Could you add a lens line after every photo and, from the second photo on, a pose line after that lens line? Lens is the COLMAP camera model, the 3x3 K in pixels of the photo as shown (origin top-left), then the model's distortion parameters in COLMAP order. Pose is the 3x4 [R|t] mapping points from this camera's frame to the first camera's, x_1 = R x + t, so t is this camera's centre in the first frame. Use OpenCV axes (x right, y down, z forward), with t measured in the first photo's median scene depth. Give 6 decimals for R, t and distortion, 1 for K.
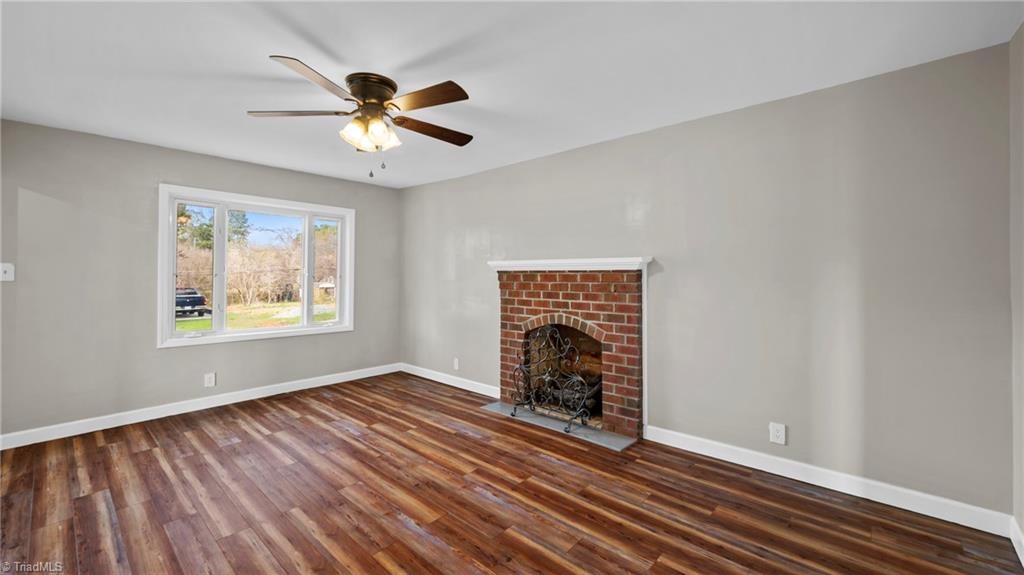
lens RADIAL K [[418.9, 0, 511.5], [0, 418.9, 277.5], [0, 0, 1]] dist [0.001196, 0.000379]
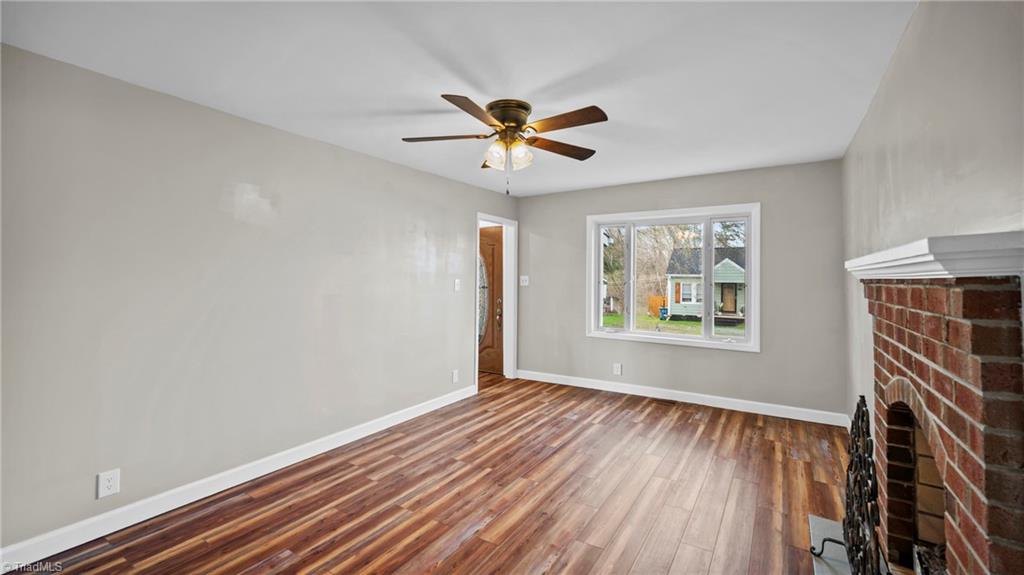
lens RADIAL K [[418.9, 0, 511.4], [0, 418.9, 278.9], [0, 0, 1]] dist [0.001196, 0.000379]
pose [[0.159473, -0.002253, -0.987200, 0.512351], [-0.006911, 0.999970, -0.003399, -0.013941], [0.987178, 0.007365, 0.159452, 0.588946]]
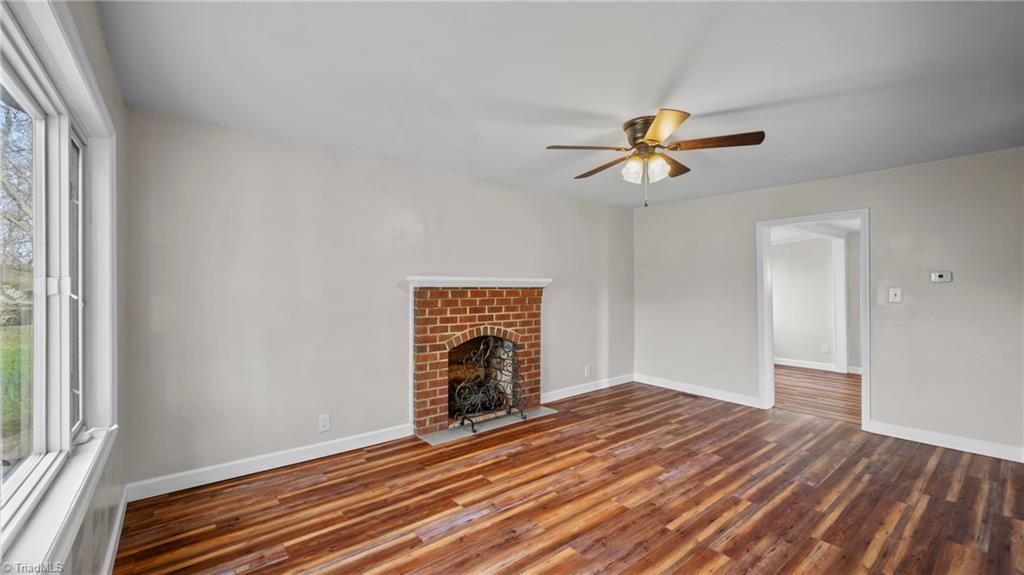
lens RADIAL K [[418.9, 0, 515.0], [0, 418.9, 289.1], [0, 0, 1]] dist [0.001196, 0.000379]
pose [[0.142414, -0.003685, 0.989800, -1.071811], [0.005622, 0.999980, 0.002914, -0.016182], [-0.989791, 0.005150, 0.142431, 0.837003]]
